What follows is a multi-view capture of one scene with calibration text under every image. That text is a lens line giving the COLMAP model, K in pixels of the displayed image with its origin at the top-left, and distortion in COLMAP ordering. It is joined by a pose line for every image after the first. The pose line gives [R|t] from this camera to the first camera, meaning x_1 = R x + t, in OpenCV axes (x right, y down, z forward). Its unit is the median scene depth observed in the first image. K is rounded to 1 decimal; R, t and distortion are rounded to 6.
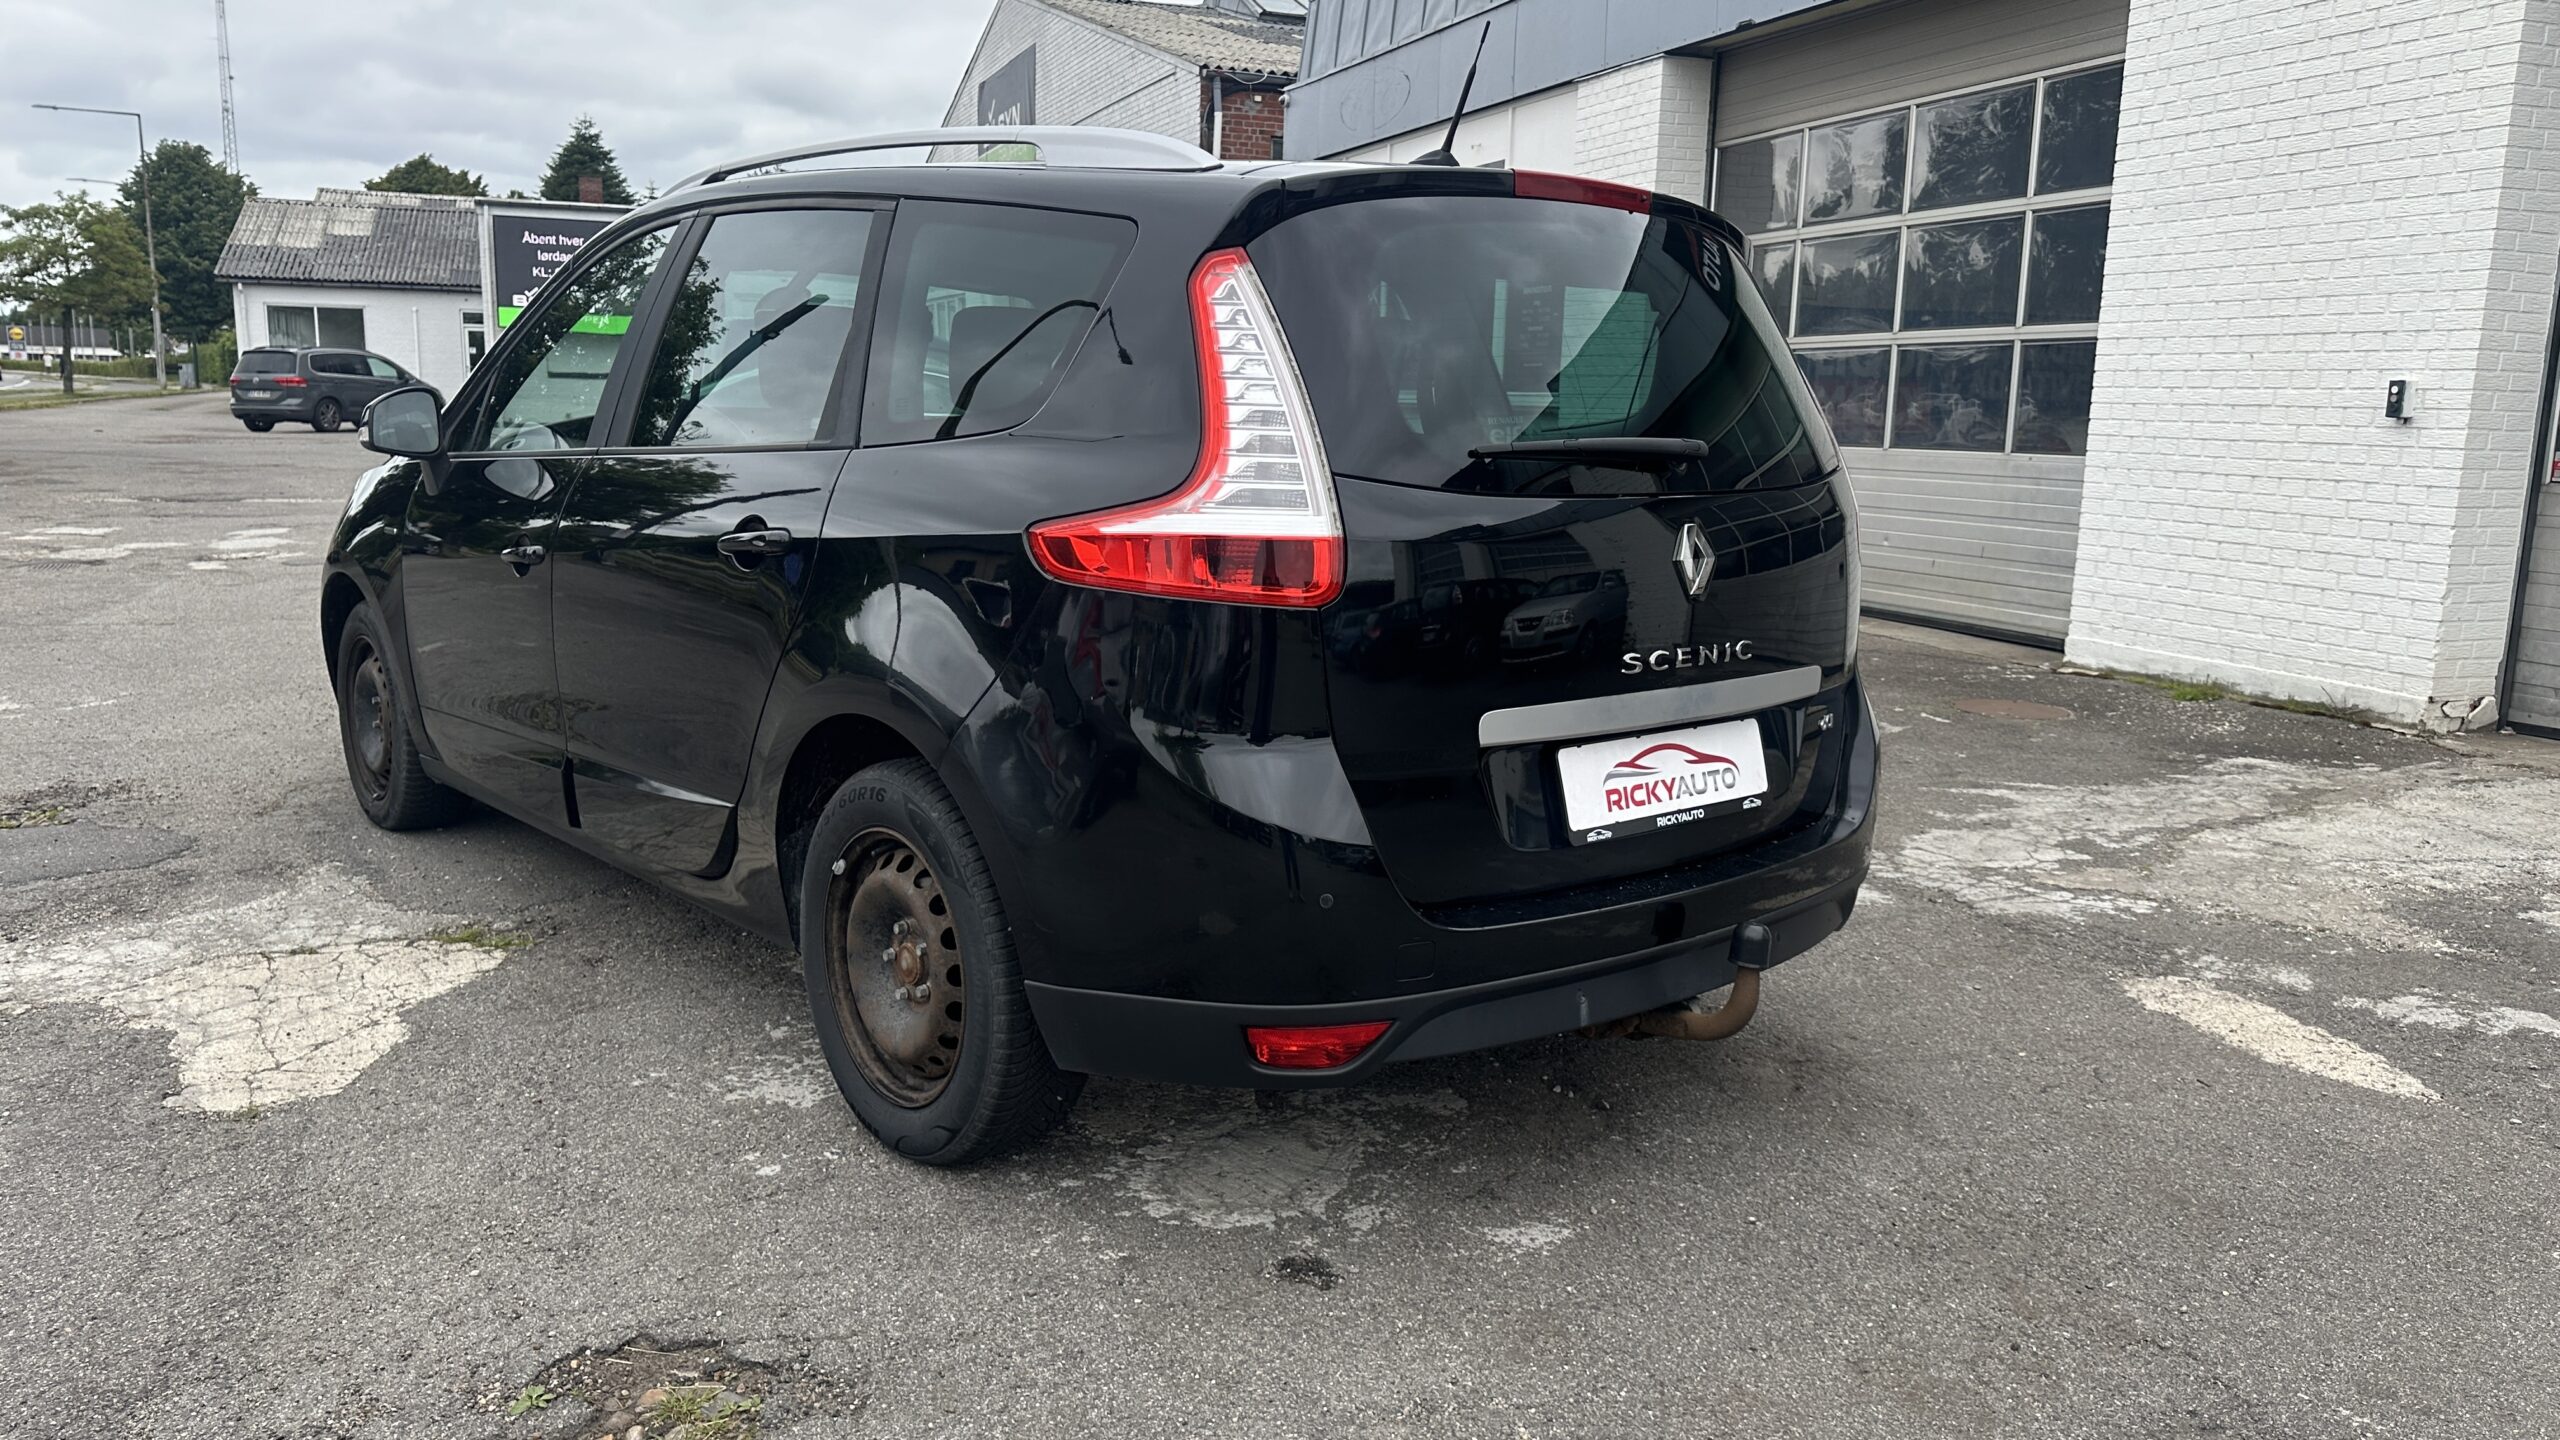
lens RADIAL K [[1825.0, 0, 1277.0], [0, 1825.0, 613.8], [0, 0, 1]] dist [0.048475, -0.049689]
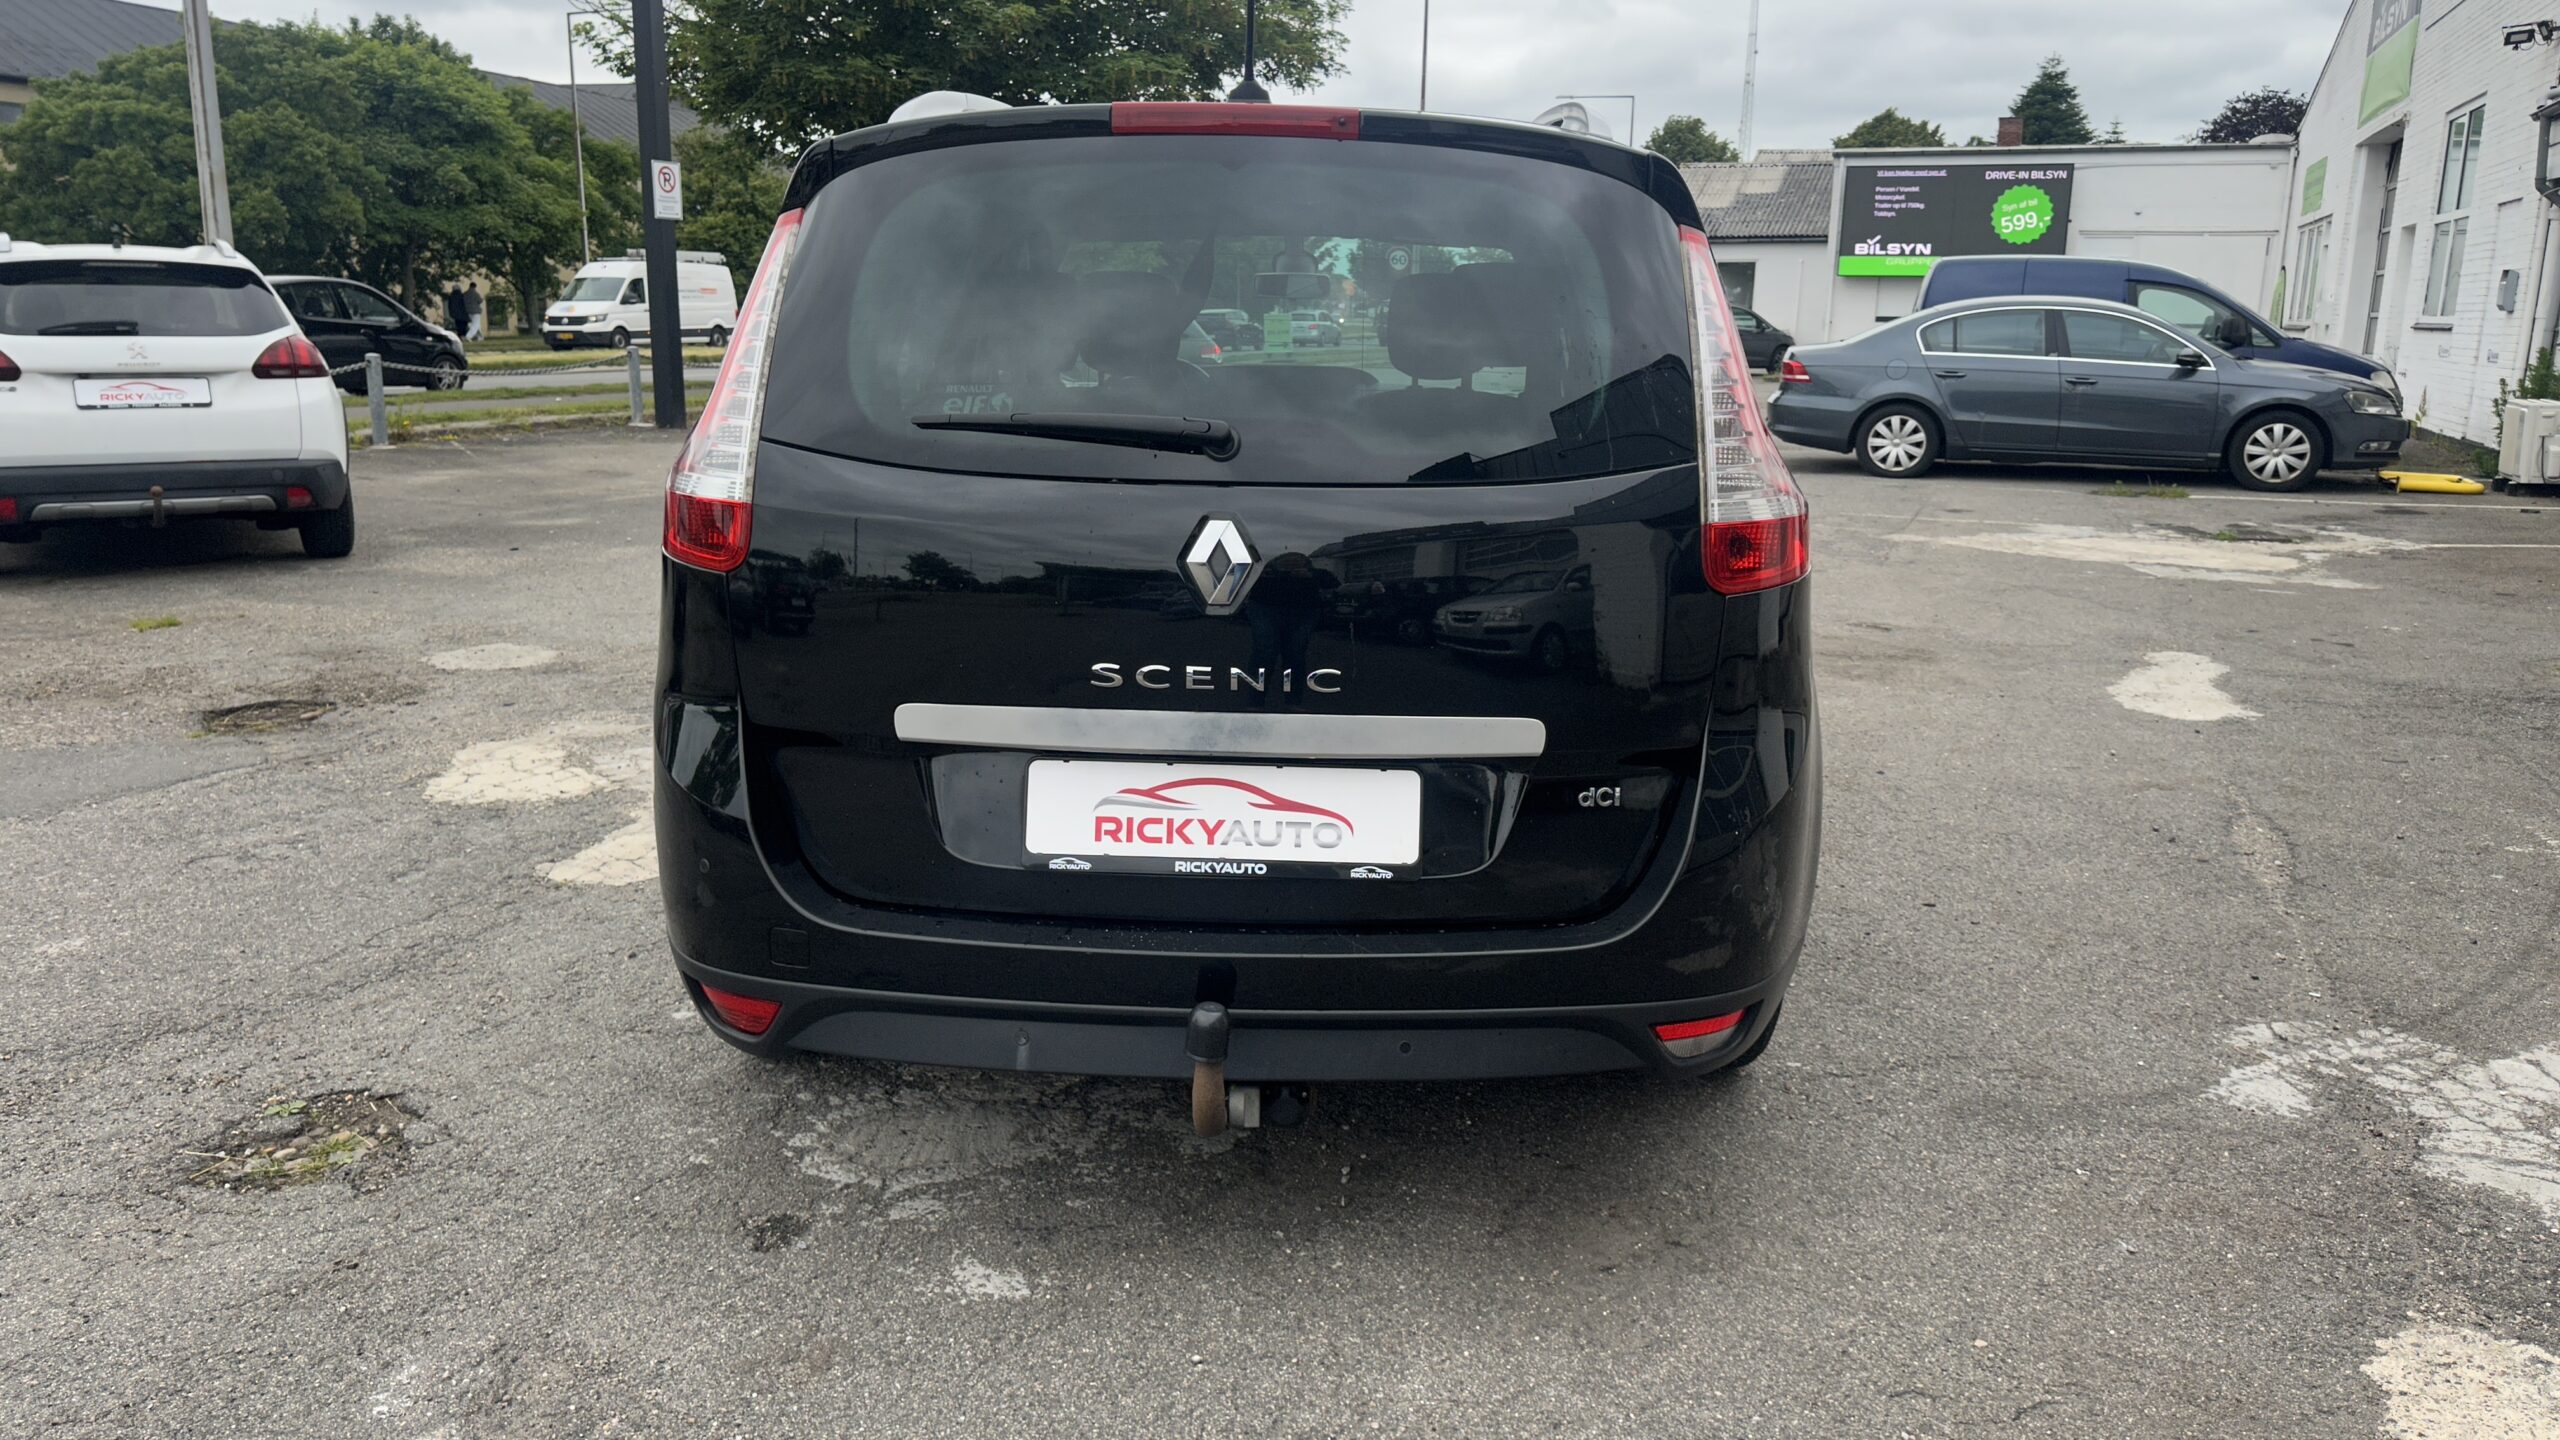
lens RADIAL K [[1825.0, 0, 1277.0], [0, 1825.0, 613.8], [0, 0, 1]] dist [0.048475, -0.049689]
pose [[0.737448, 0.103382, -0.667445, 0.794865], [-0.083993, 0.994582, 0.061251, -0.058296], [0.670161, 0.010891, 0.742136, 0.401268]]
